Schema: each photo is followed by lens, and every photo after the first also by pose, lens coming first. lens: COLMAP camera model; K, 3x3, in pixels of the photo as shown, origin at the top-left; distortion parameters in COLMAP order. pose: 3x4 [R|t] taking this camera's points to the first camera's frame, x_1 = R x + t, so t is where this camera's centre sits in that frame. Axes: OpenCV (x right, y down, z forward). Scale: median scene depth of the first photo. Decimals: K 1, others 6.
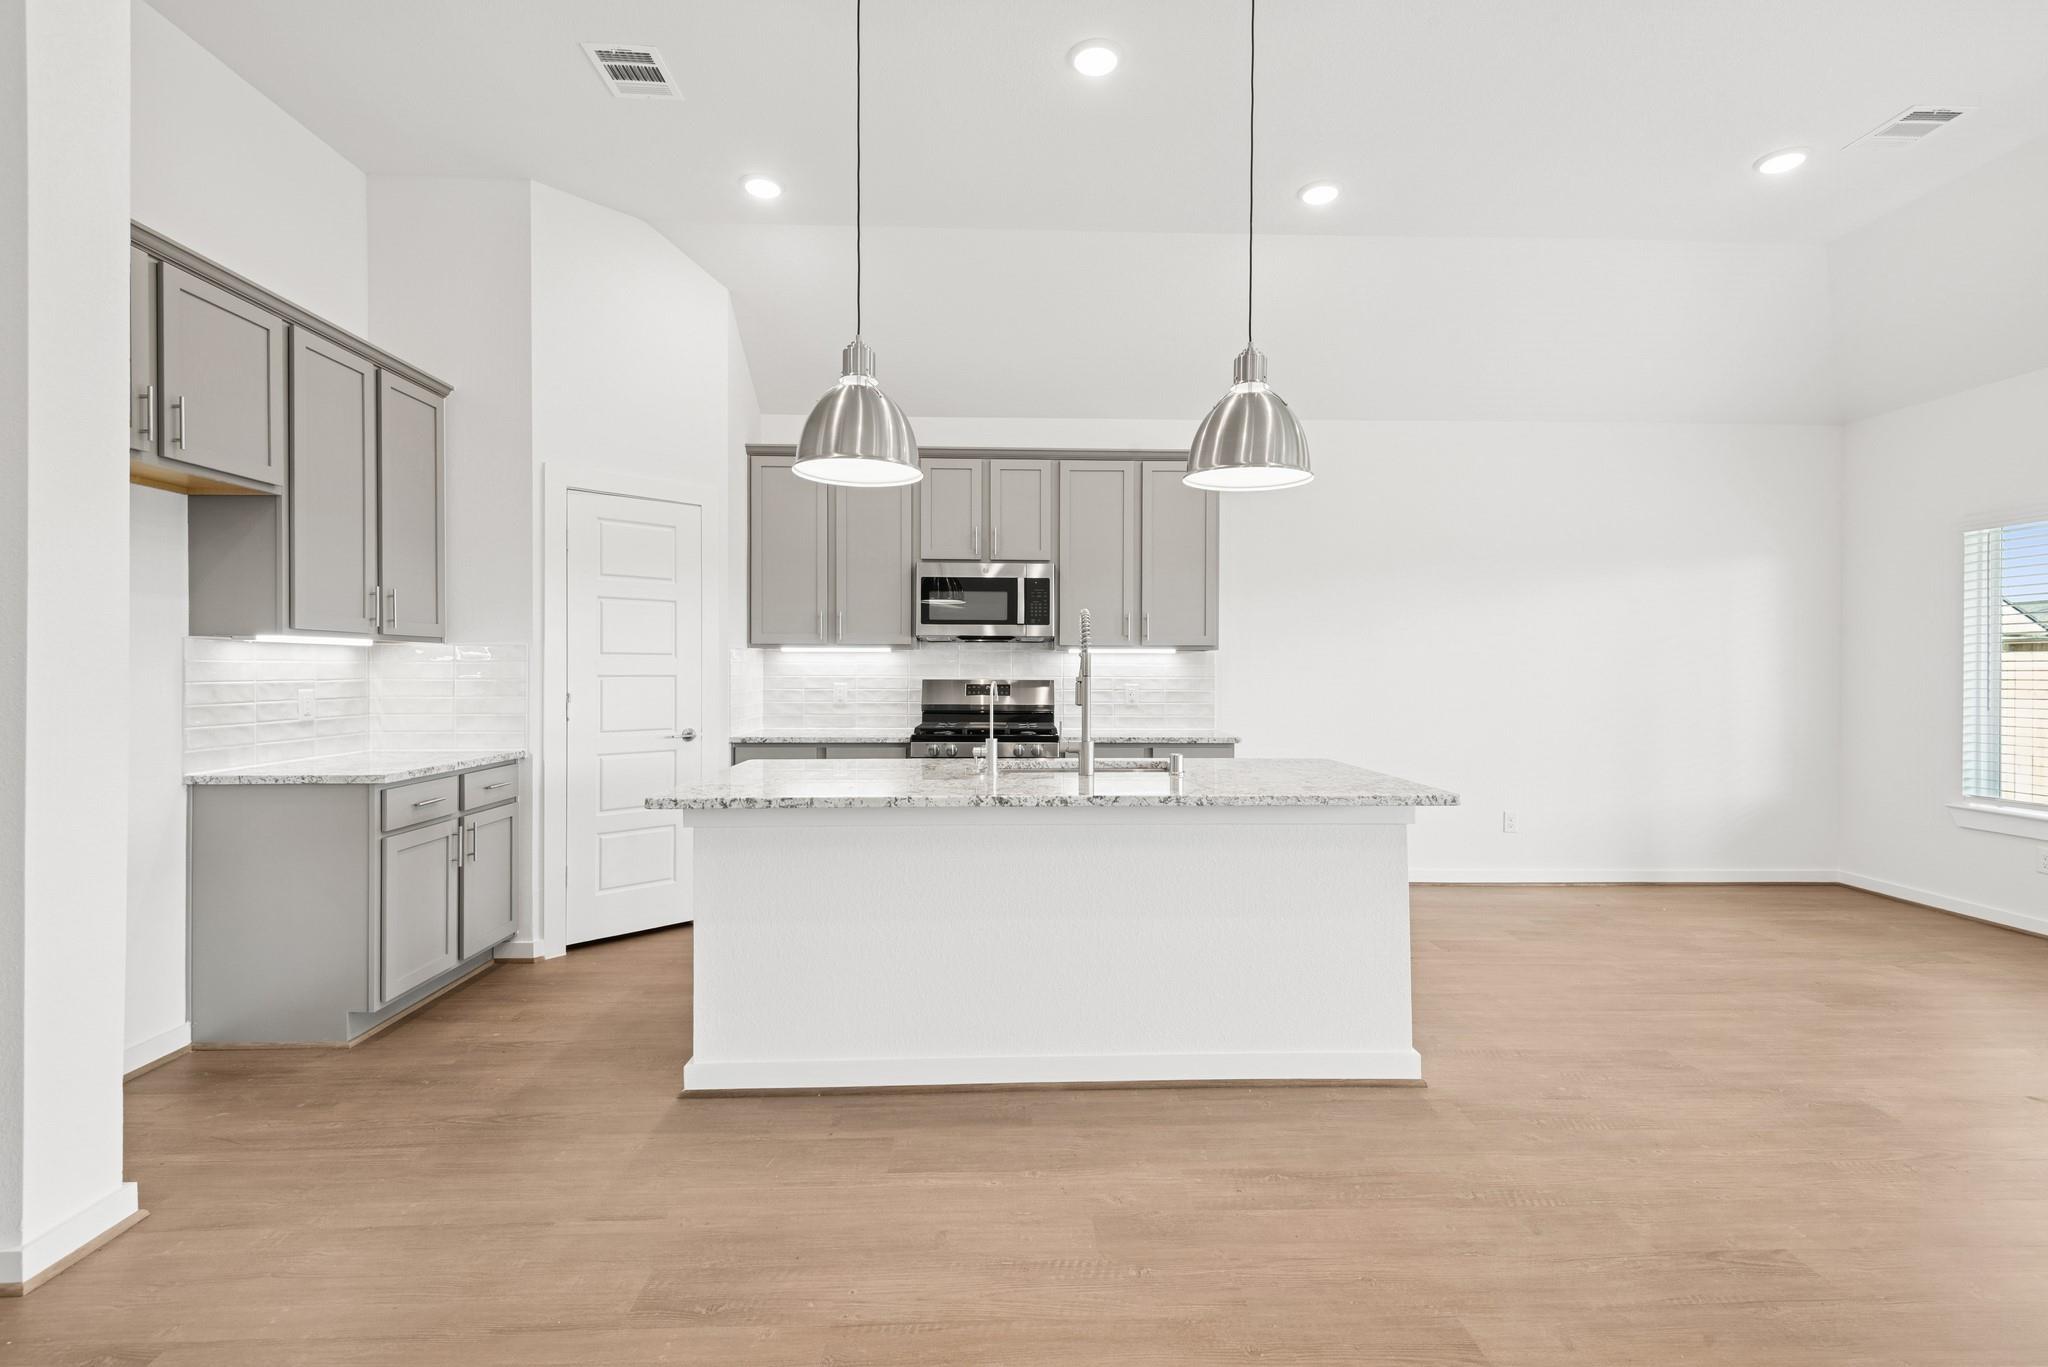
lens RADIAL K [[934.4, 0, 1030.9], [0, 934.4, 674.1], [0, 0, 1]] dist [0.028110, -0.014204]
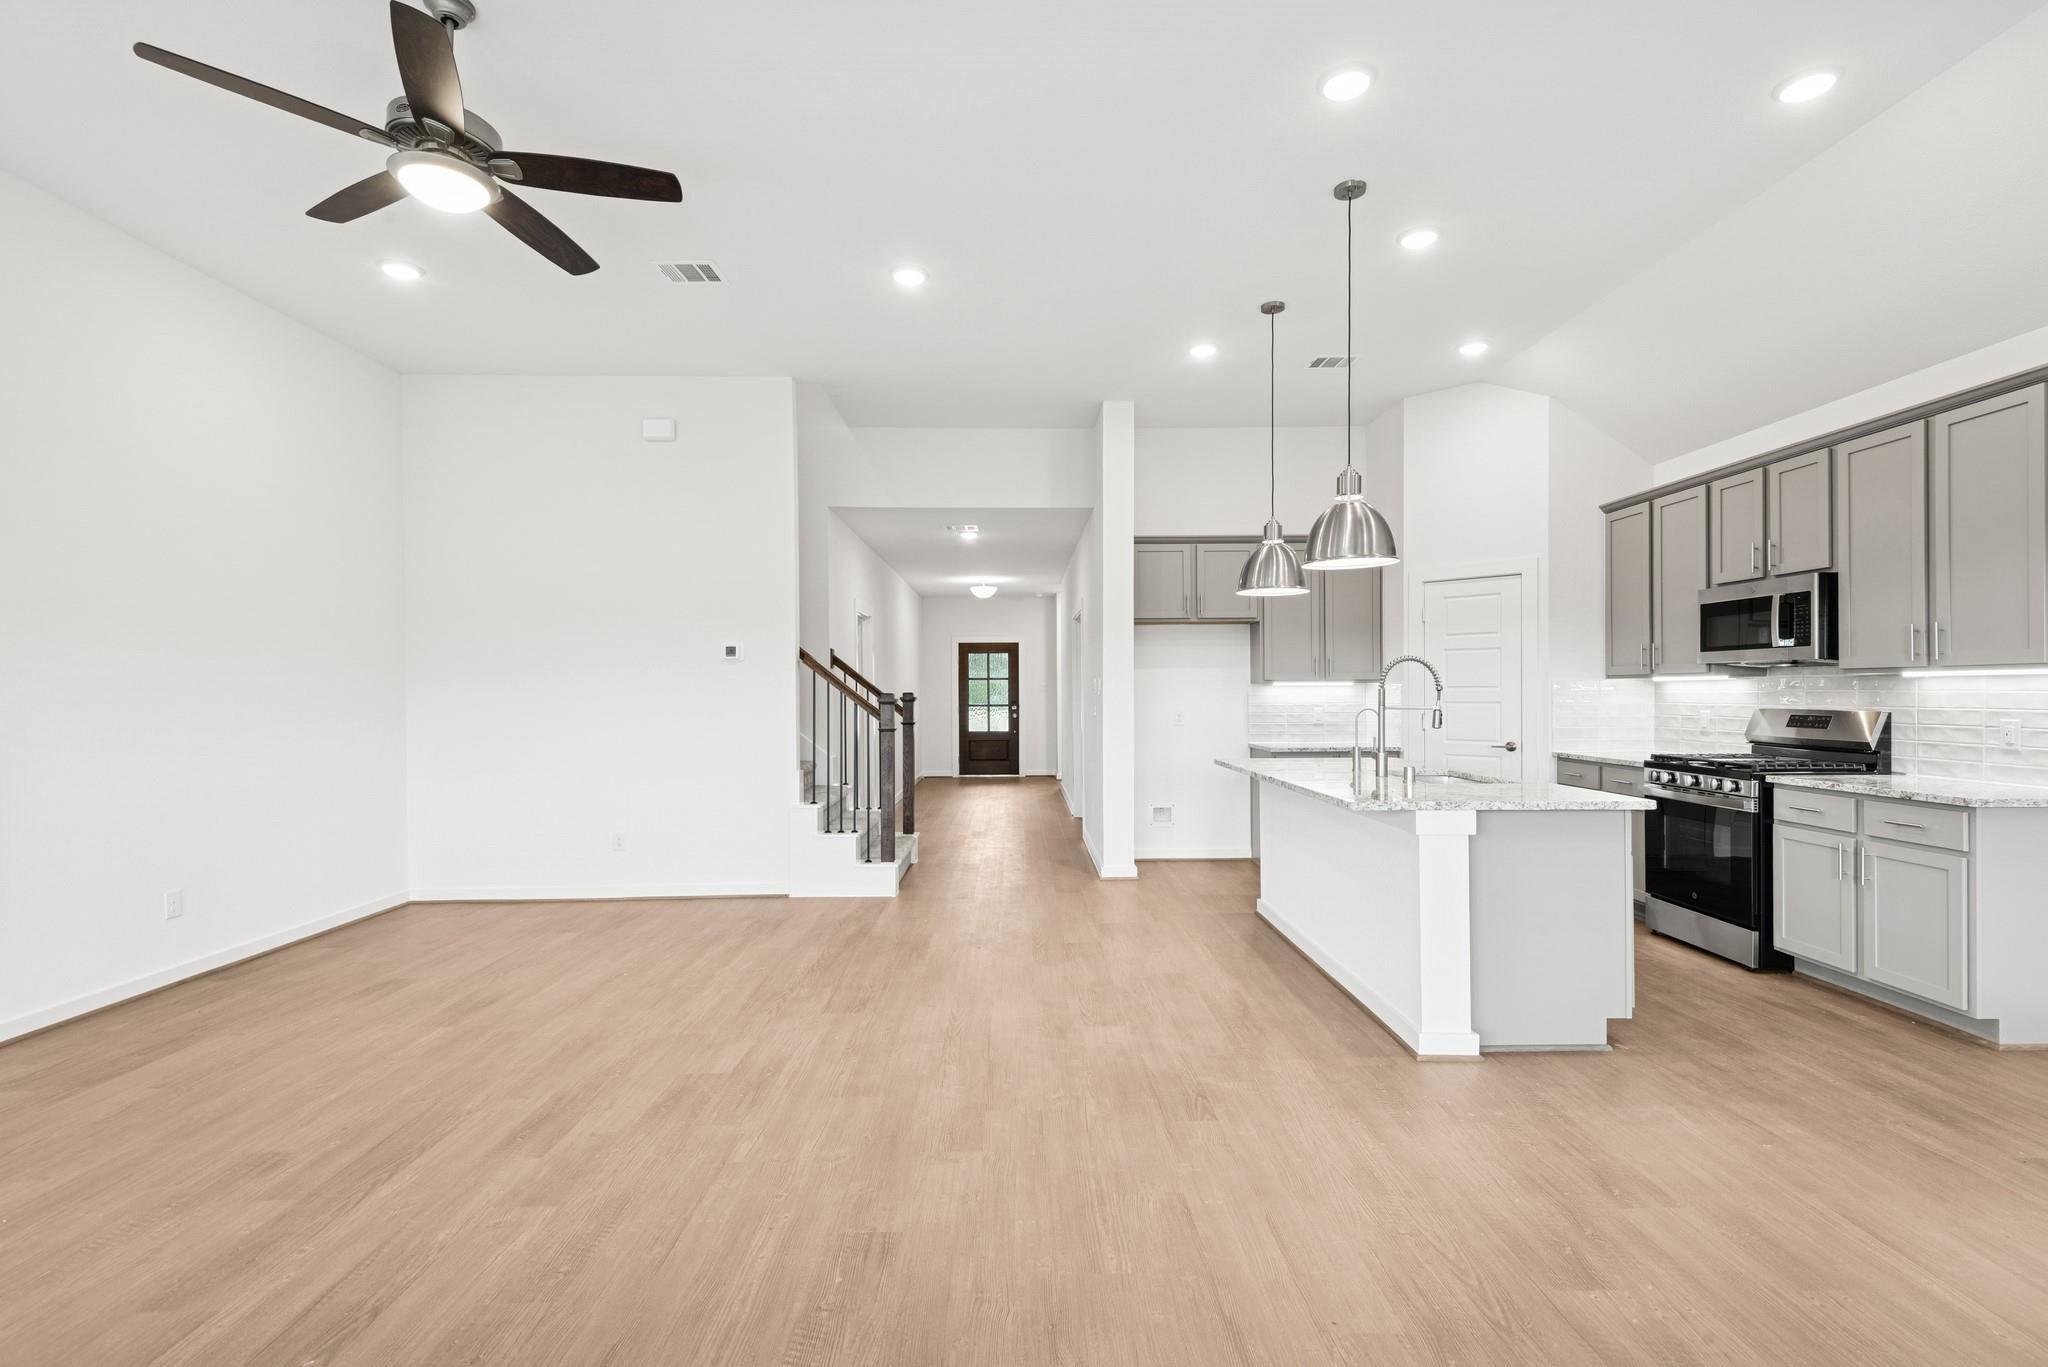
lens RADIAL K [[934.4, 0, 1027.4], [0, 934.4, 695.7], [0, 0, 1]] dist [0.028110, -0.014204]
pose [[-0.020545, 0.000720, -0.999789, 1.267563], [0.000165, 1.000000, 0.000717, -0.011514], [0.999789, -0.000151, -0.020545, 0.432036]]
